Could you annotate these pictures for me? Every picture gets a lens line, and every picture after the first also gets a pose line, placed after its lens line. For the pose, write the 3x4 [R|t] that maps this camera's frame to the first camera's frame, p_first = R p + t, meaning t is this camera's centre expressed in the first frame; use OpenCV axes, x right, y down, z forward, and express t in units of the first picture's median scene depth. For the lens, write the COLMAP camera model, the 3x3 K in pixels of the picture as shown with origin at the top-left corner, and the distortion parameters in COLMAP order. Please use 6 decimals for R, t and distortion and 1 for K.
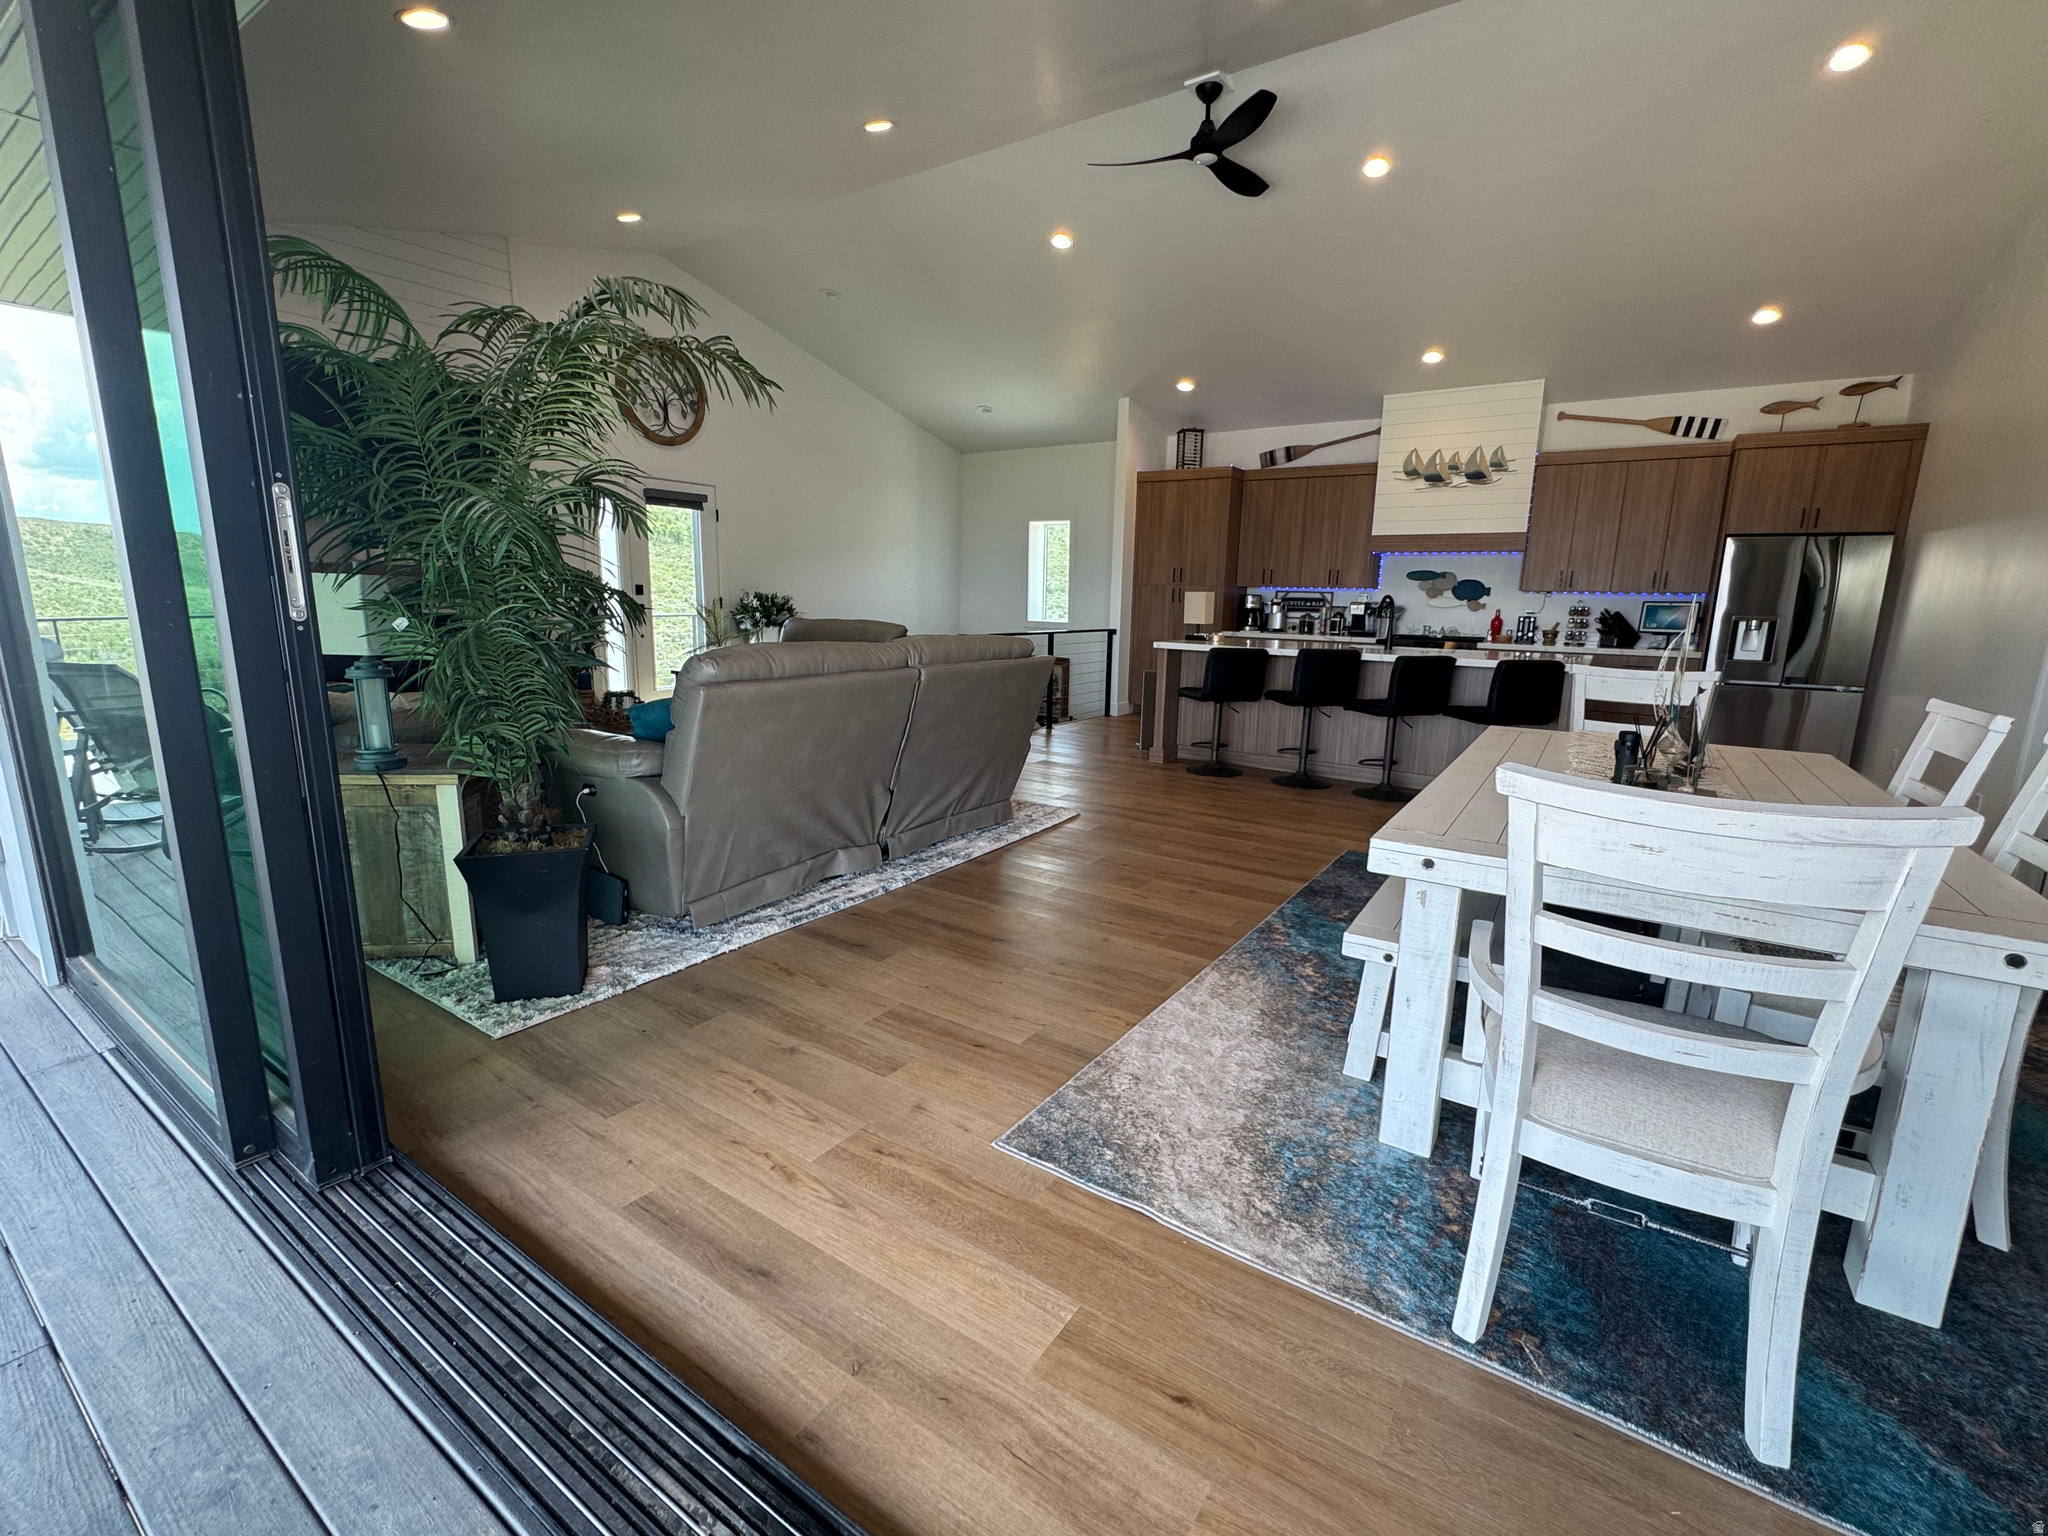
lens RADIAL K [[897.2, 0, 1019.1], [0, 897.2, 759.9], [0, 0, 1]] dist [0.005104, 0.001720]
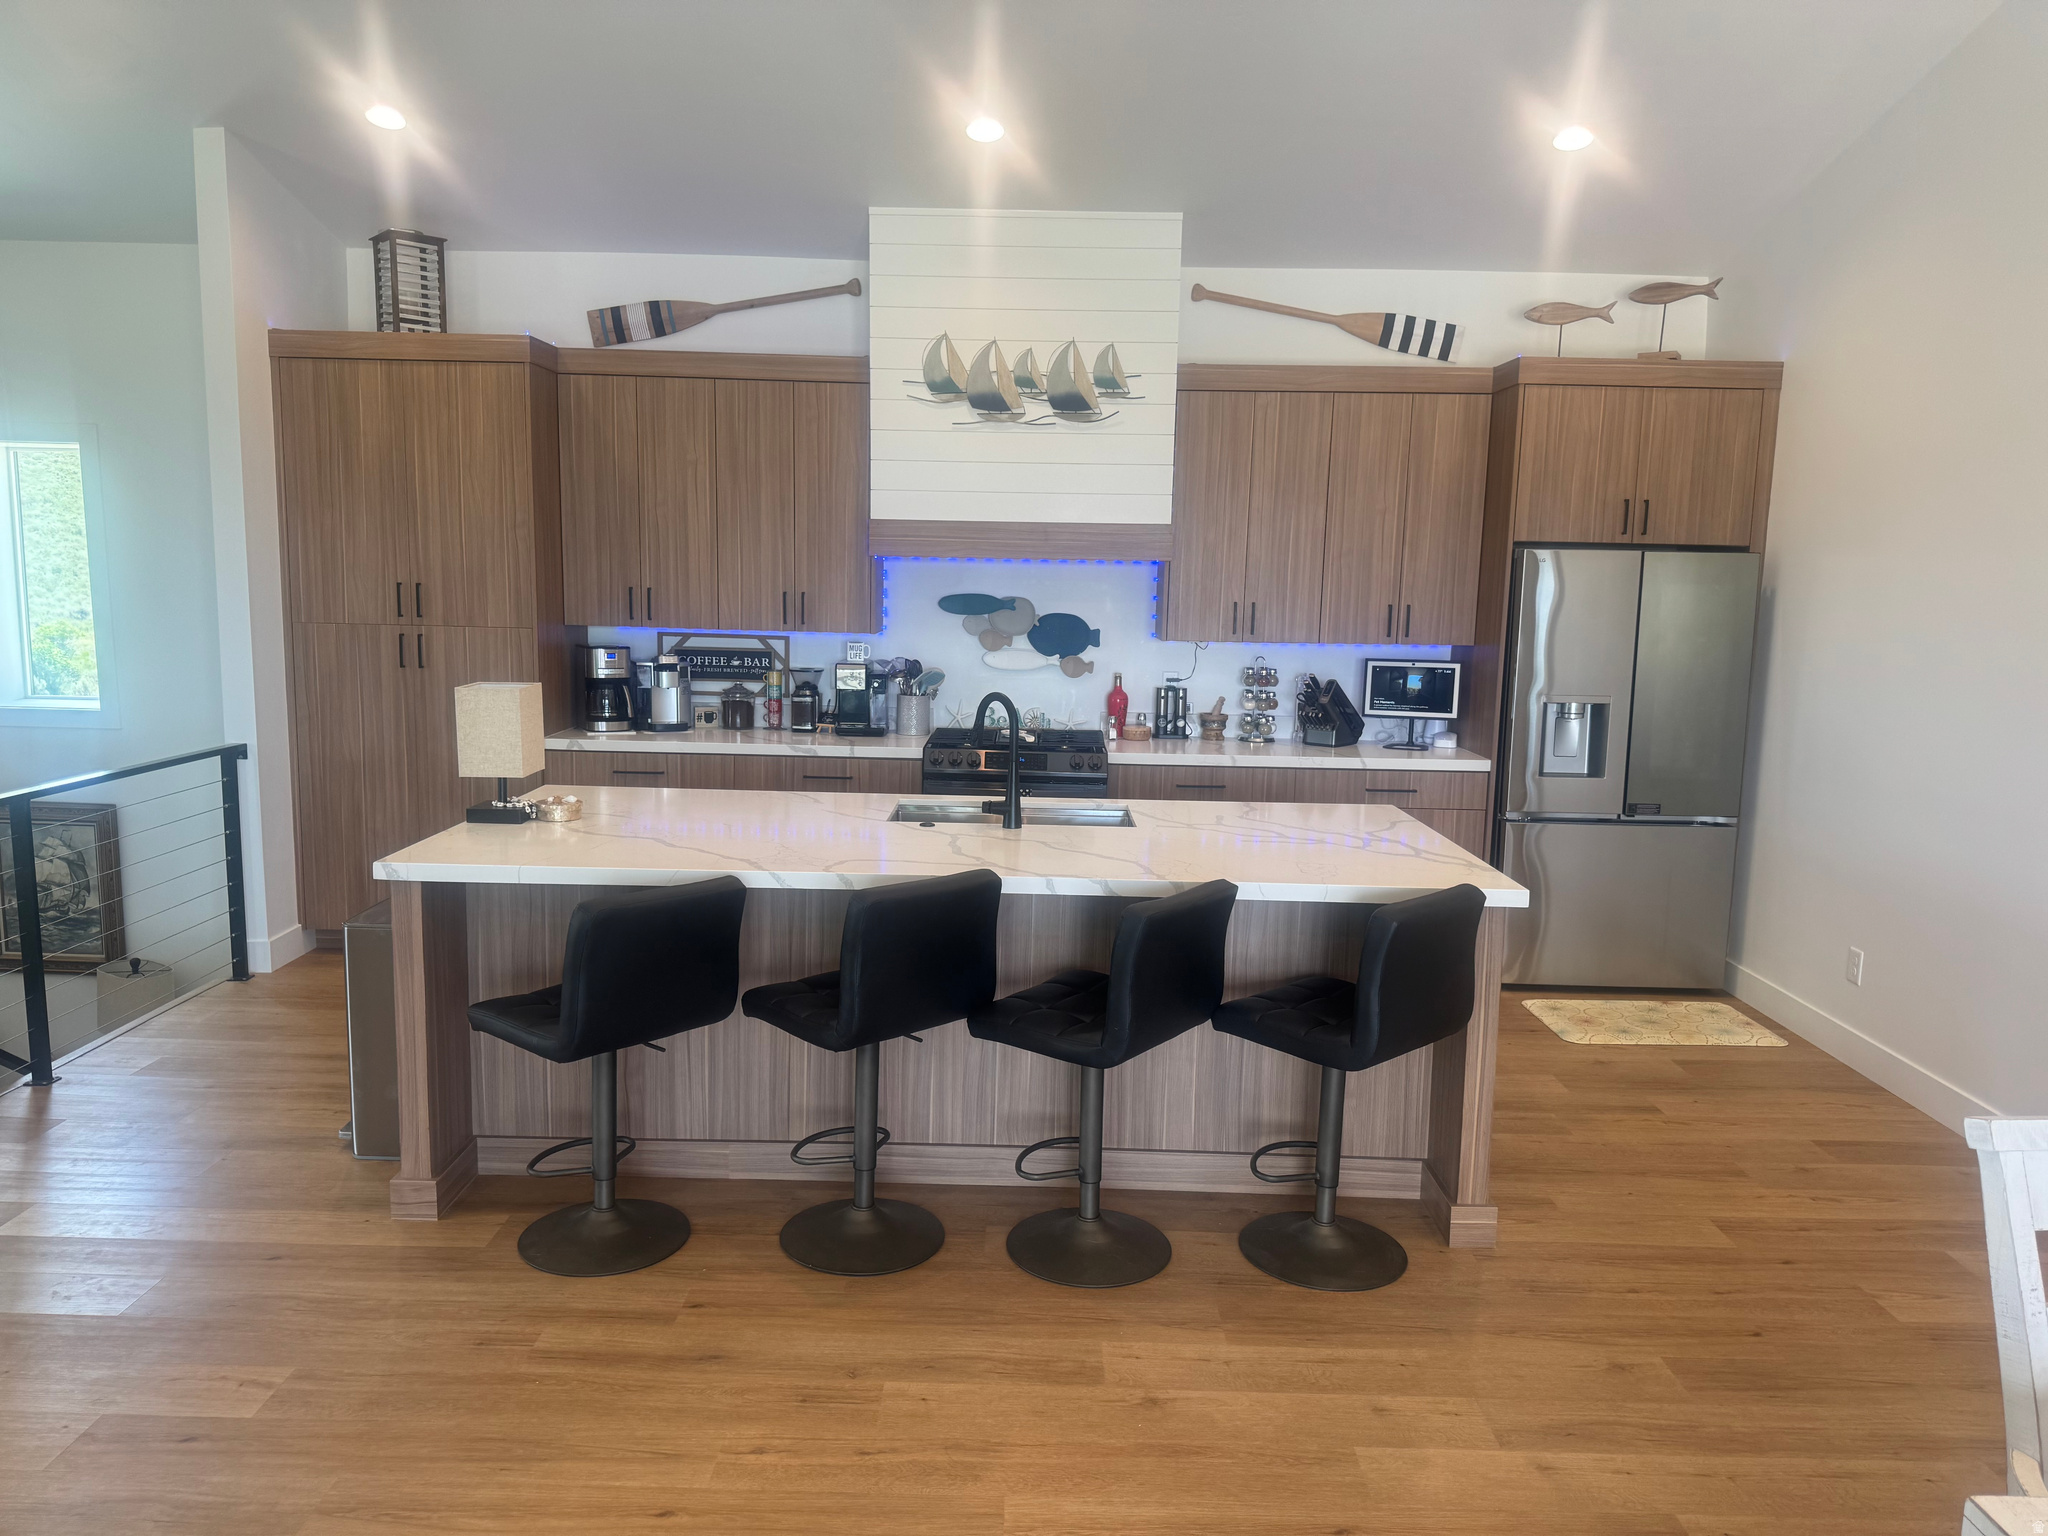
lens RADIAL K [[1468.8, 0, 1021.7], [0, 1468.8, 771.2], [0, 0, 1]] dist [0.059083, -0.029289]
pose [[0.839148, -0.080227, 0.537954, 0.052146], [0.096296, 0.995351, -0.001771, -0.119742], [-0.535311, 0.053288, 0.842973, 0.357835]]
